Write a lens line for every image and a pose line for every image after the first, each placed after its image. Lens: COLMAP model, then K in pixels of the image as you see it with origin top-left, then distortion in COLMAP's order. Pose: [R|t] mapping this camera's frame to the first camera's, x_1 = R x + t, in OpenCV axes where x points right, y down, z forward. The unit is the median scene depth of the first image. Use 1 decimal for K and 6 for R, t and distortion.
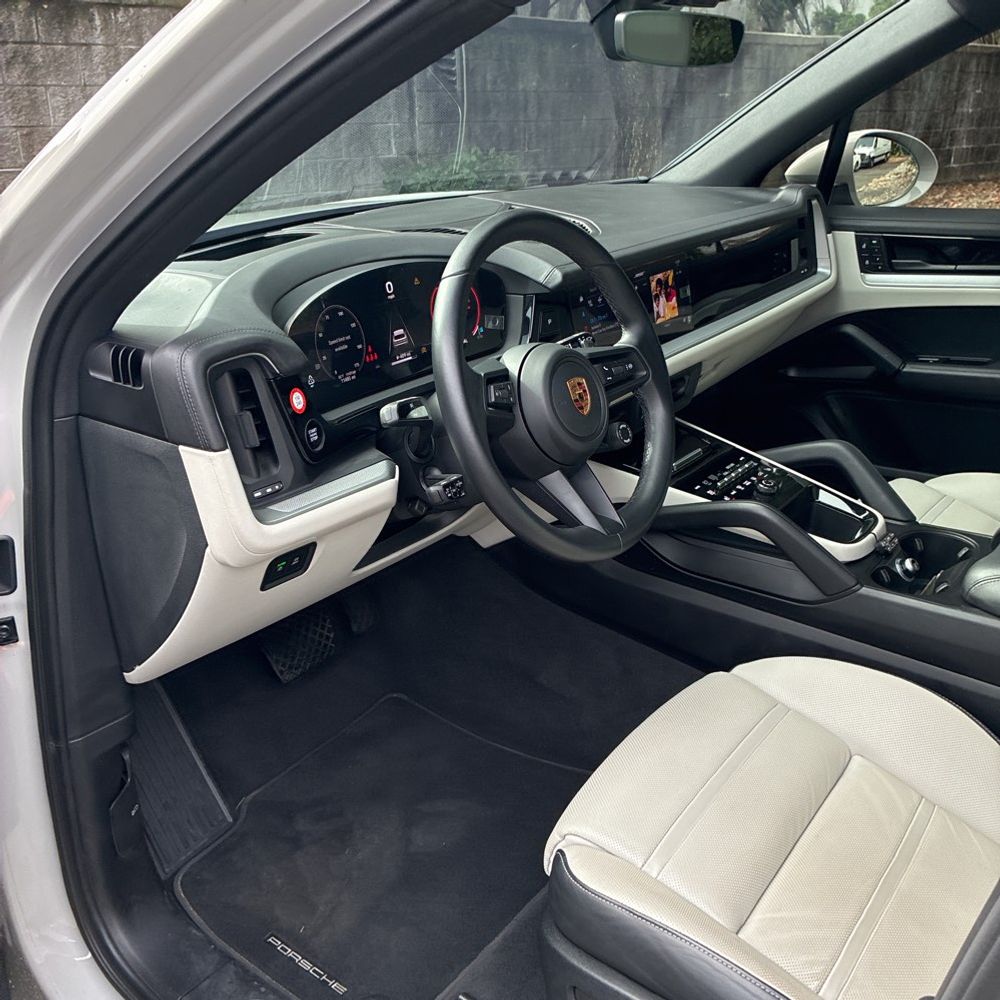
lens RADIAL K [[997.4, 0, 494.5], [0, 997.4, 487.2], [0, 0, 1]] dist [0.042552, -0.056780]
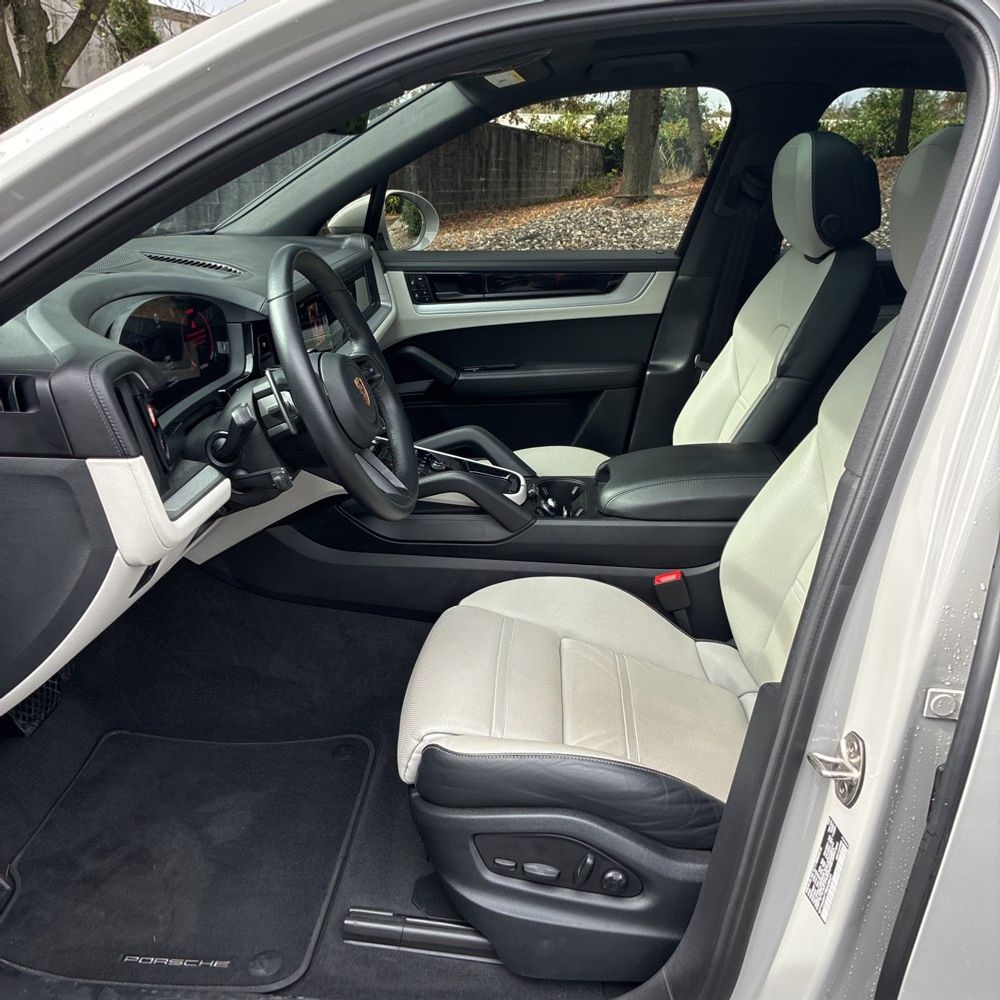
lens RADIAL K [[997.4, 0, 494.5], [0, 997.4, 487.2], [0, 0, 1]] dist [0.042552, -0.056780]
pose [[0.828623, -0.146460, 0.540309, -0.350913], [0.178098, 0.983992, -0.006406, 0.047576], [-0.530721, 0.101536, 0.841442, -0.092710]]
